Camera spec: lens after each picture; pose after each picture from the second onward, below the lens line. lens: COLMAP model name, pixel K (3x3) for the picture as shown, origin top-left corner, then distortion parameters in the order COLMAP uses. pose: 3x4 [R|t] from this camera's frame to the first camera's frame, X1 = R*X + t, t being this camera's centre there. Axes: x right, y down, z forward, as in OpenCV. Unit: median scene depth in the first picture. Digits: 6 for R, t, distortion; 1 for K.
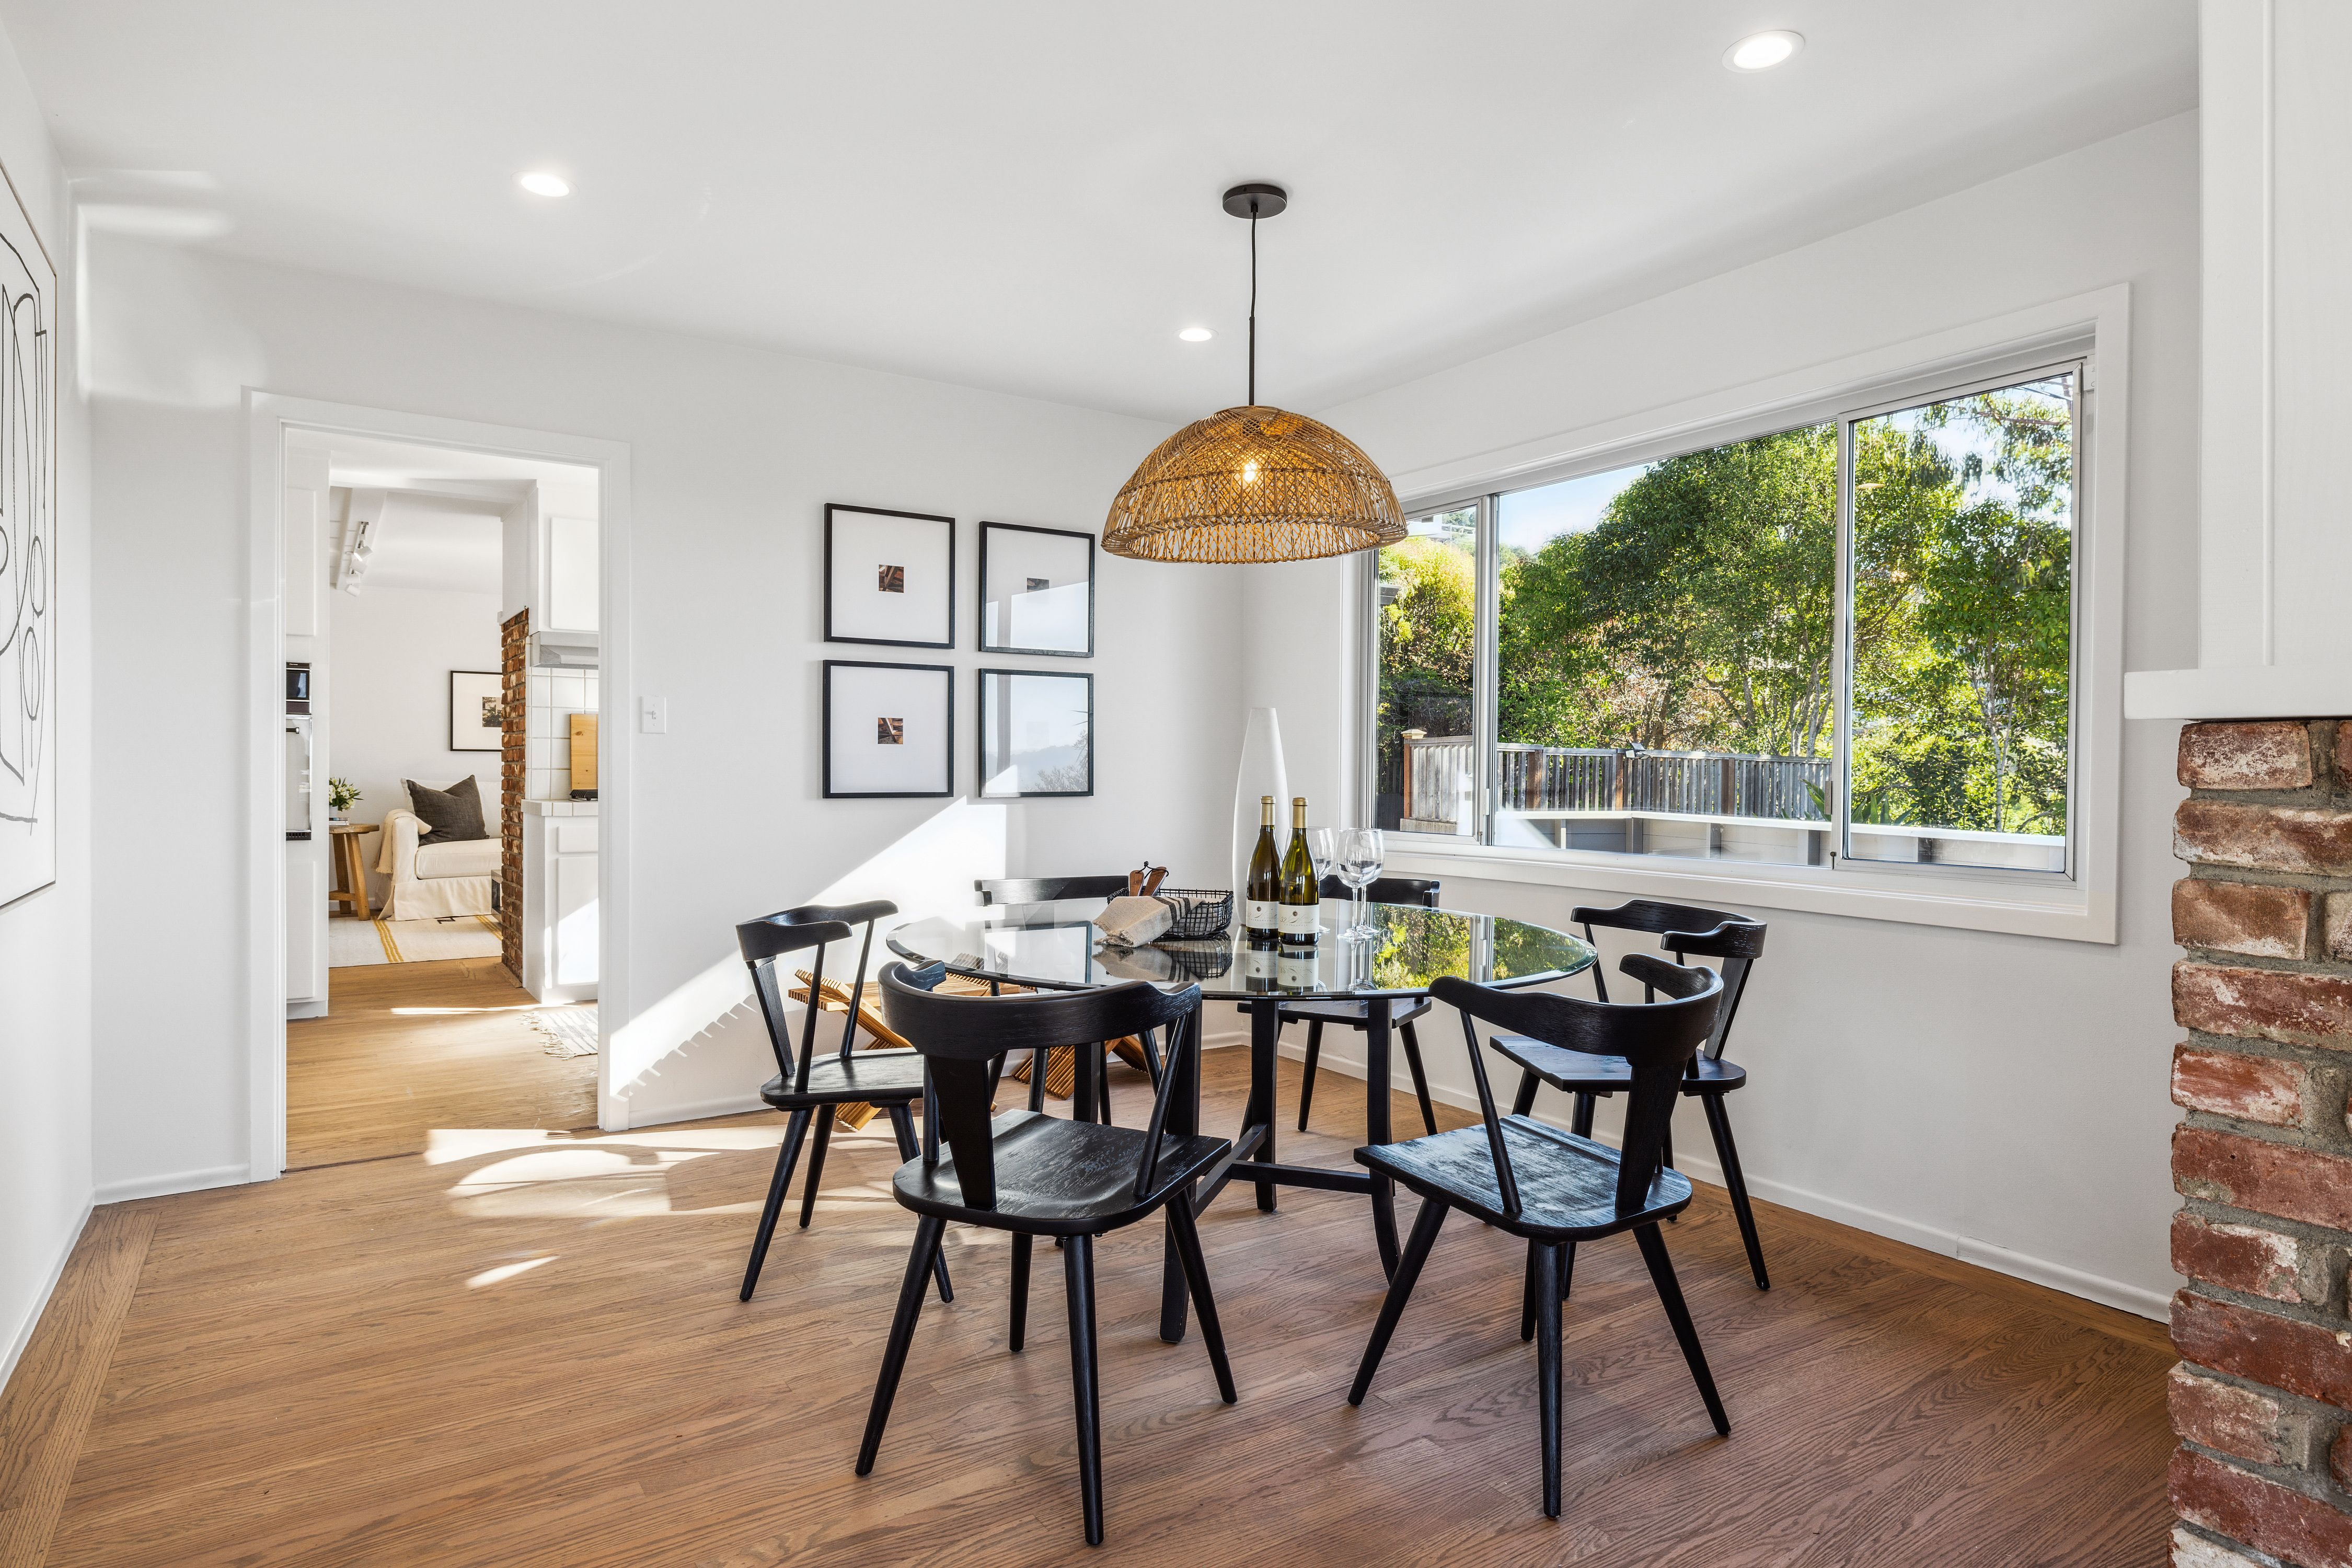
lens RADIAL K [[1289.7, 0, 1181.4], [0, 1289.7, 786.9], [0, 0, 1]] dist [-0.005757, -0.000600]
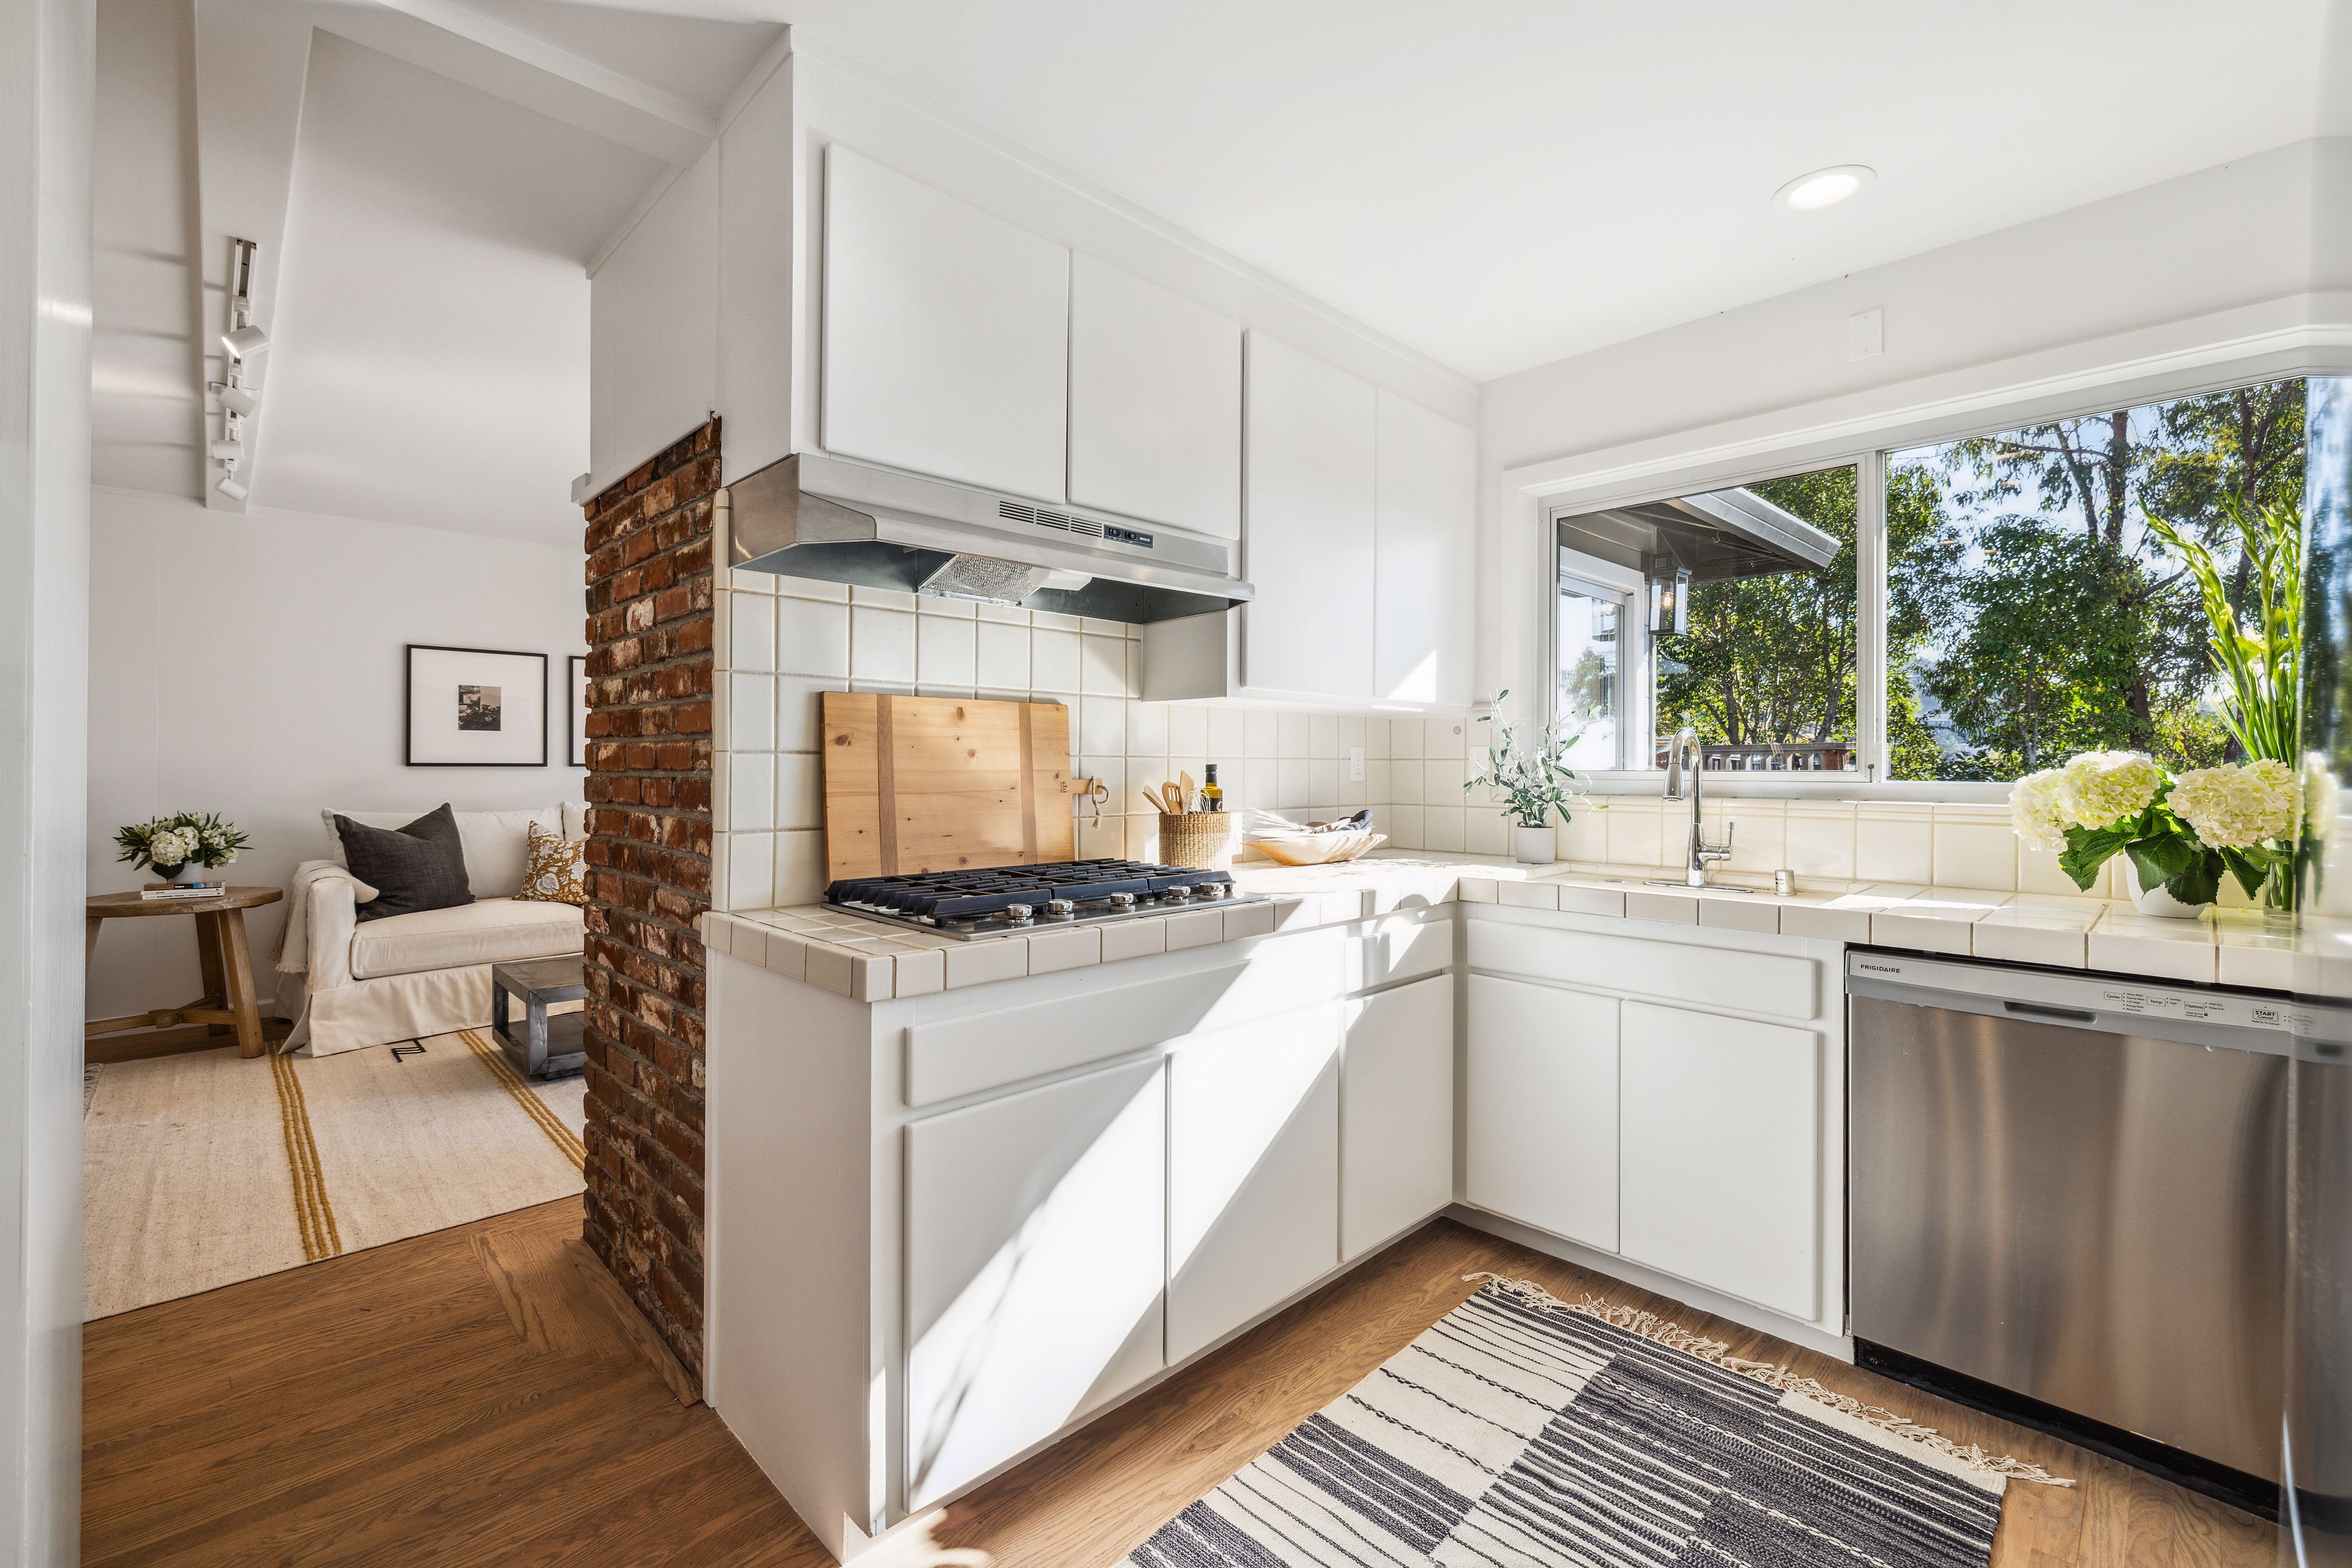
lens RADIAL K [[1001.2, 0, 1158.9], [0, 1001.2, 772.4], [0, 0, 1]] dist [0.004894, 0.000003]
pose [[0.987273, -0.001835, 0.159021, -0.291266], [0.003663, 0.999931, -0.011204, -0.018901], [-0.158990, 0.011644, 0.987212, 0.466772]]
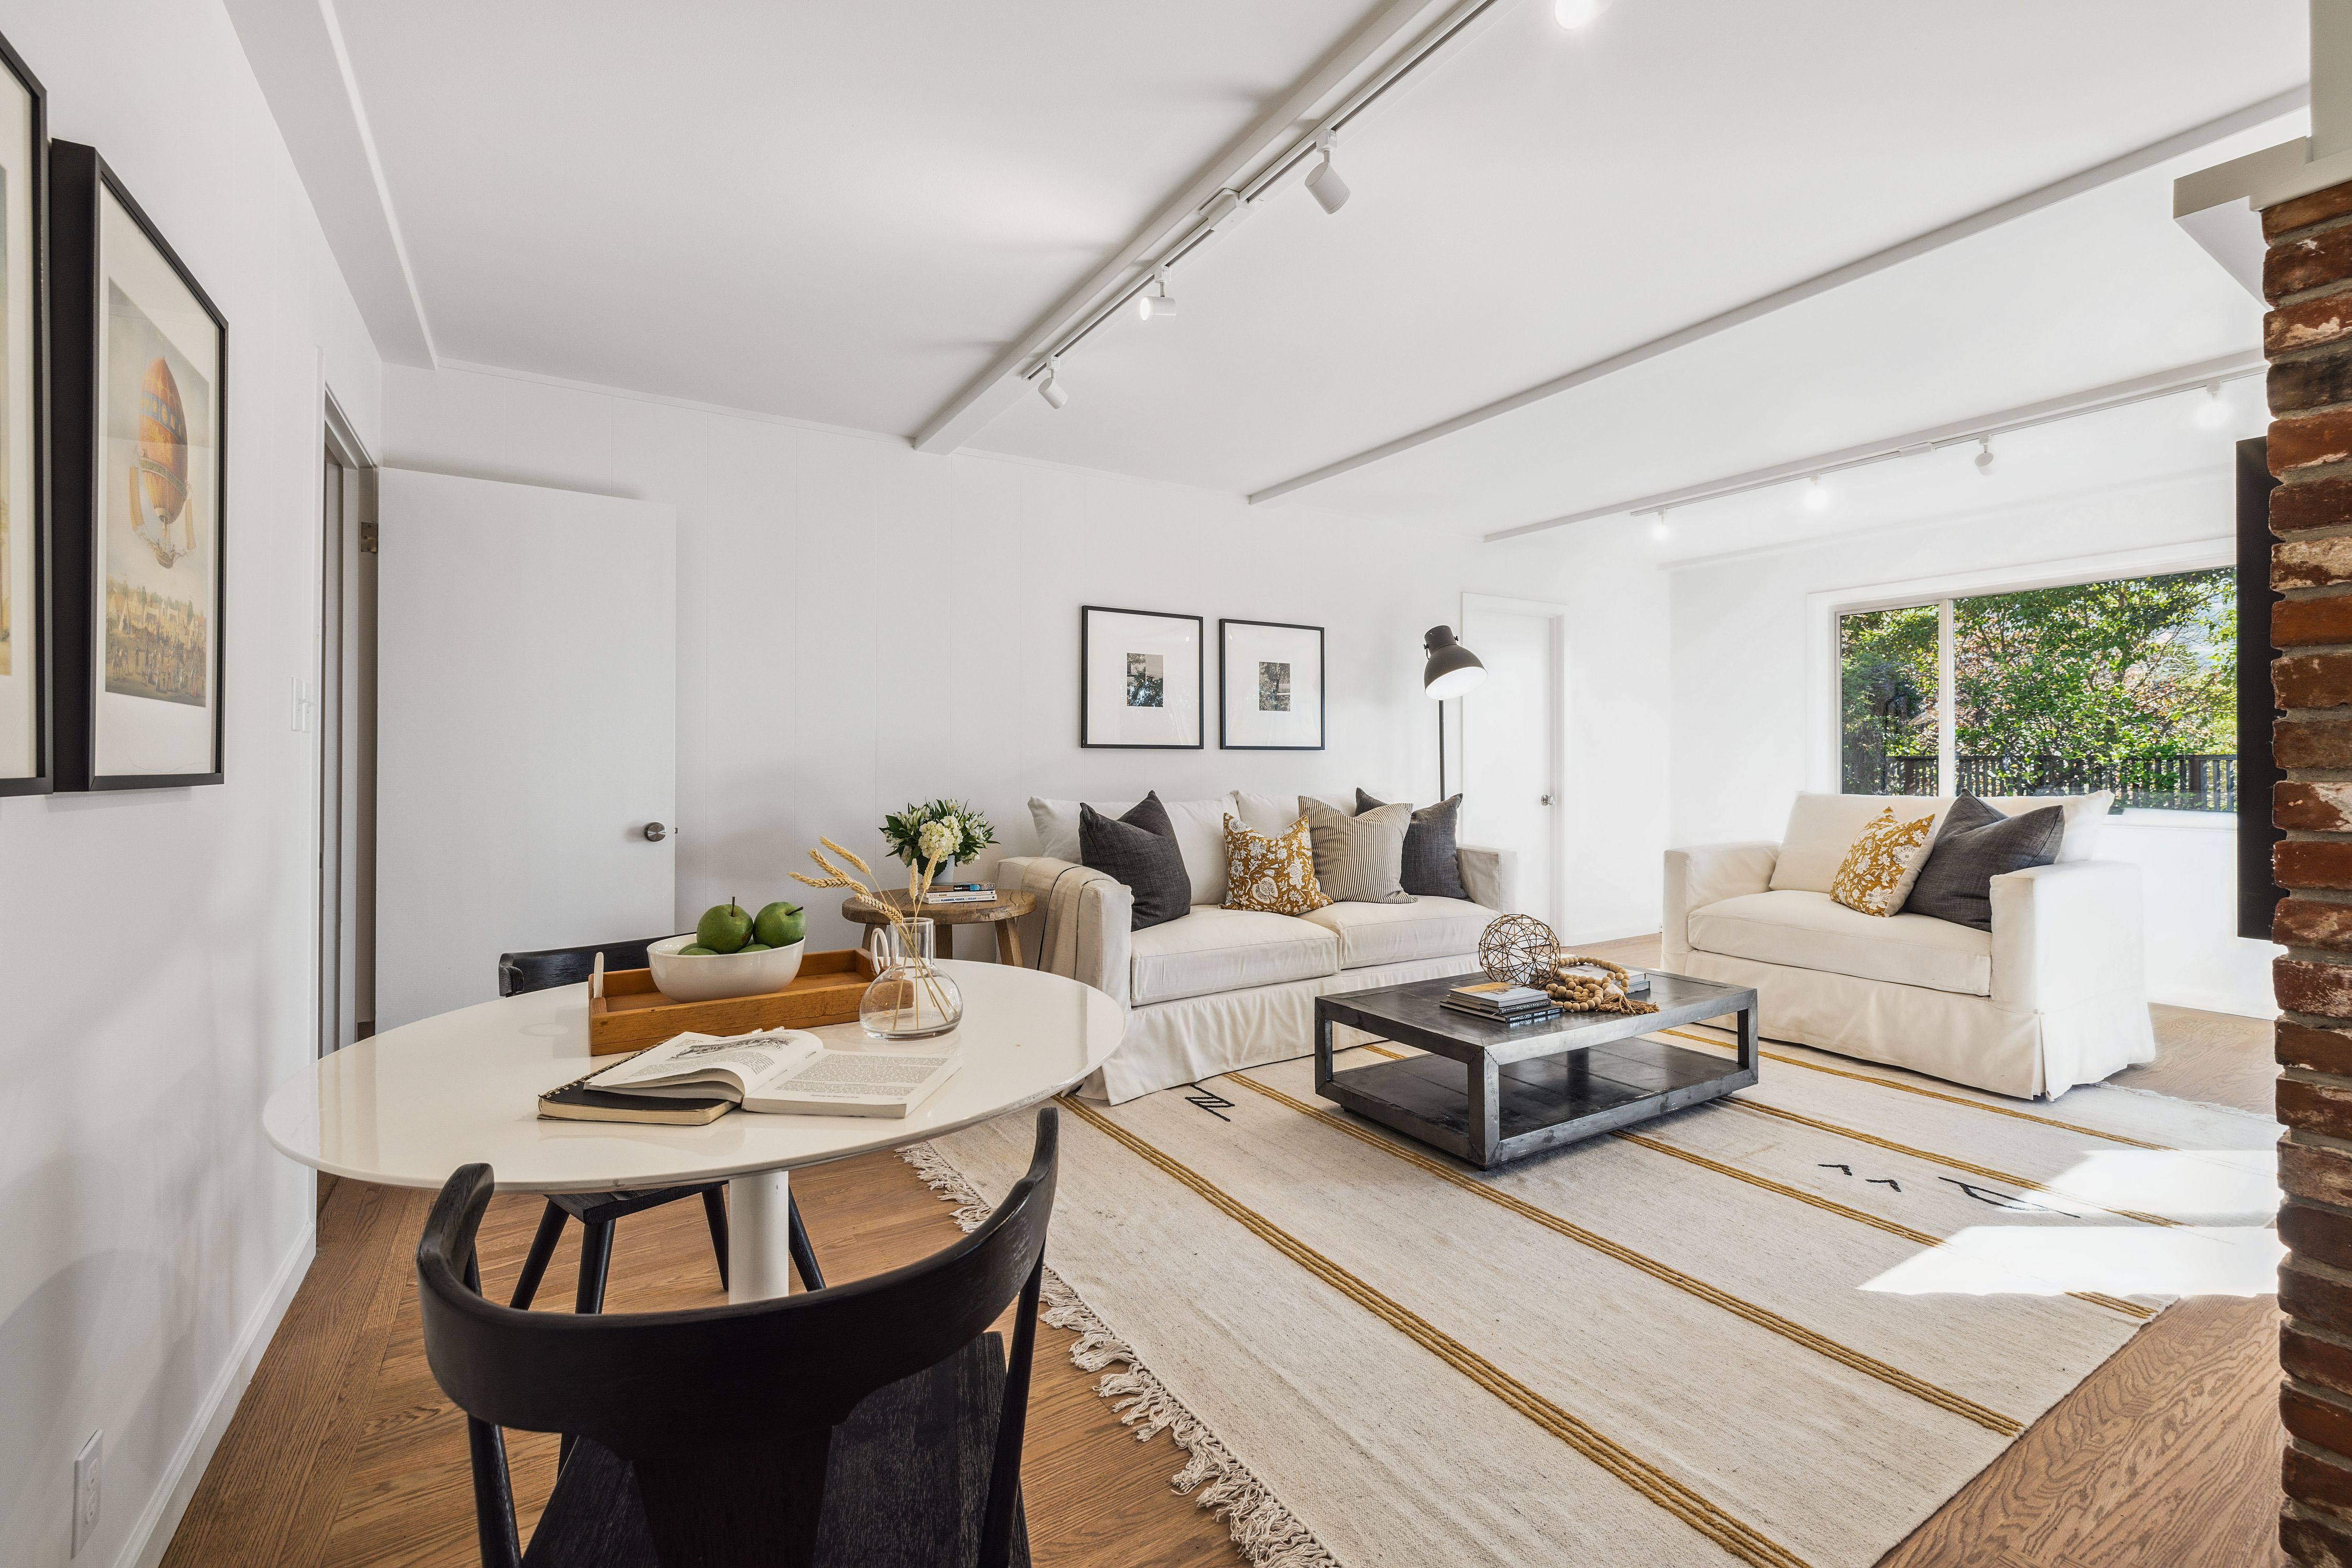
lens RADIAL K [[1001.2, 0, 1176.4], [0, 1001.2, 759.8], [0, 0, 1]] dist [0.004894, 0.000003]
pose [[0.999165, -0.004182, -0.040634, -0.552781], [0.003190, 0.999696, -0.024456, -0.012668], [0.040724, 0.024306, 0.998875, 0.611313]]
